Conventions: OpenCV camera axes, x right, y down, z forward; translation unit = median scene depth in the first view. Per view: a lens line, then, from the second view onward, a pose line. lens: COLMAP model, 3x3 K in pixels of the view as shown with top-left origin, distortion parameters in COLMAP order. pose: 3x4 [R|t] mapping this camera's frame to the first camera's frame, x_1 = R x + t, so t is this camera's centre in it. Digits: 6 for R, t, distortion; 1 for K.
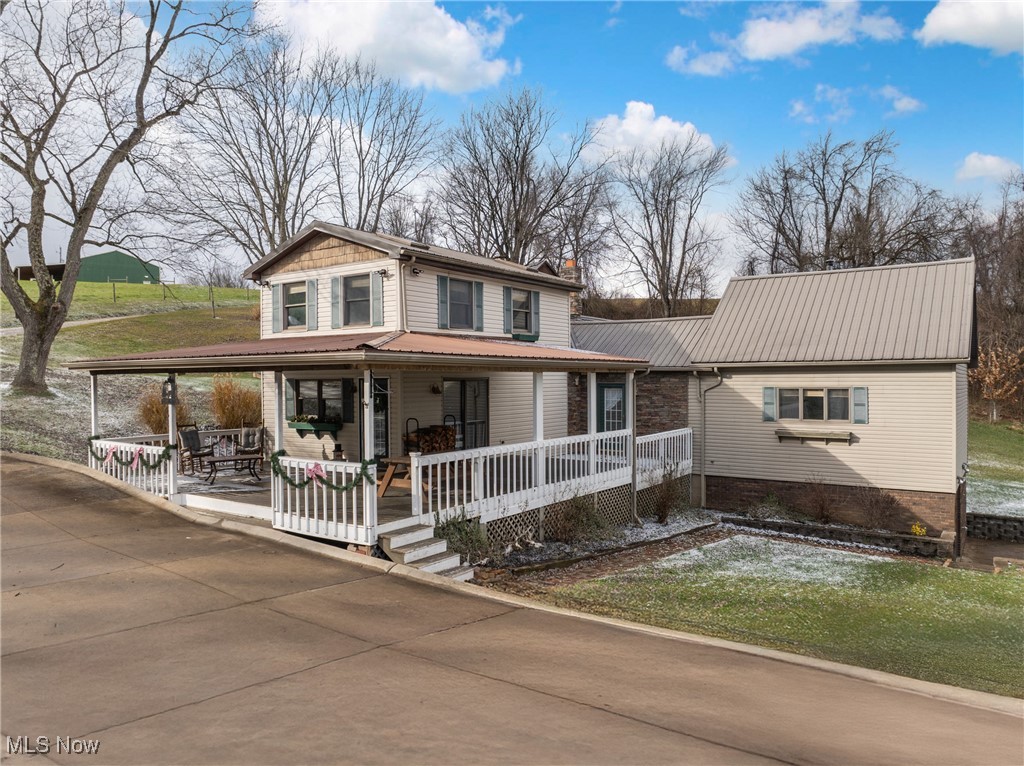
lens RADIAL K [[725.1, 0, 512.0], [0, 725.1, 383.0], [0, 0, 1]] dist [-0.048652, -0.002329]
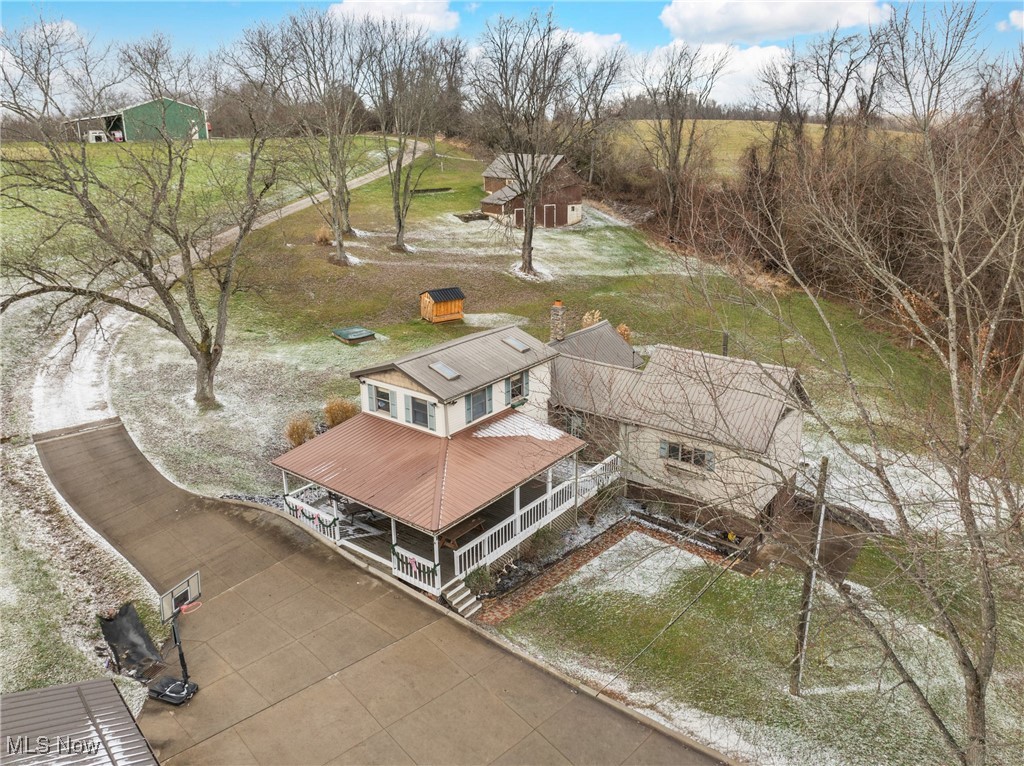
lens RADIAL K [[735.6, 0, 519.5], [0, 735.6, 335.3], [0, 0, 1]] dist [-0.032114, -0.000269]
pose [[0.999209, 0.009257, -0.038663, 0.094504], [0.000720, 0.968139, 0.250414, -0.725245], [0.039749, -0.250244, 0.967366, -0.667619]]
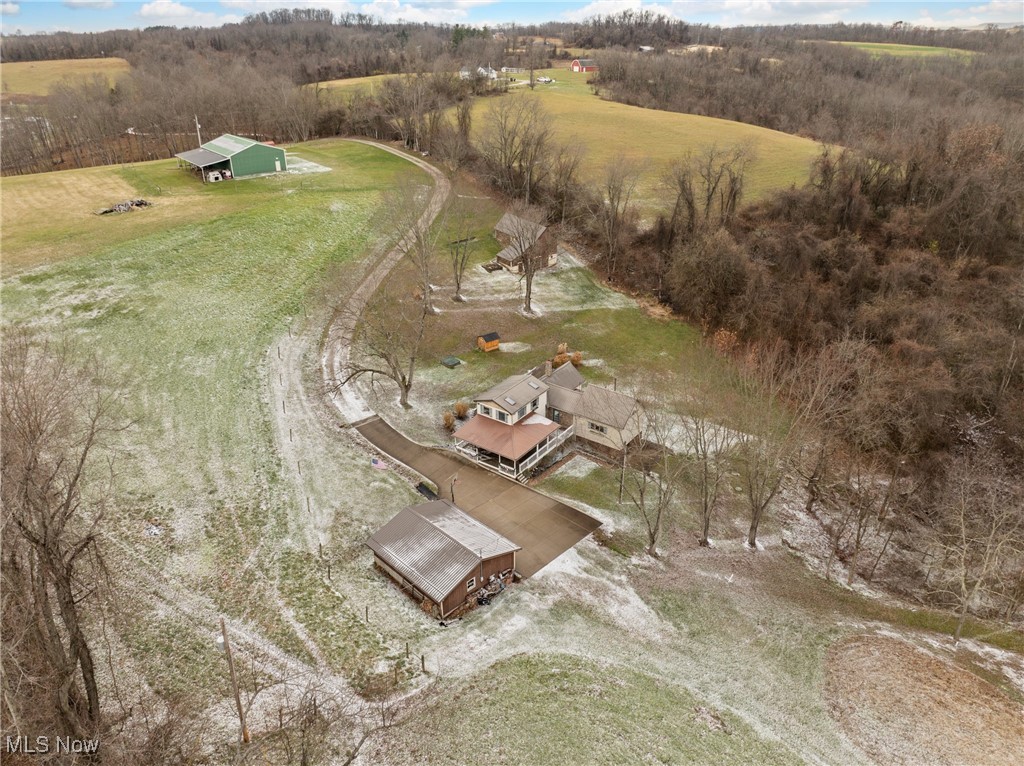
lens RADIAL K [[725.1, 0, 512.0], [0, 725.1, 383.0], [0, 0, 1]] dist [-0.048652, -0.002329]
pose [[0.999968, 0.004480, -0.006594, -0.108857], [-0.001090, 0.896231, 0.443586, -2.457941], [0.007897, -0.443564, 0.896208, -3.274806]]
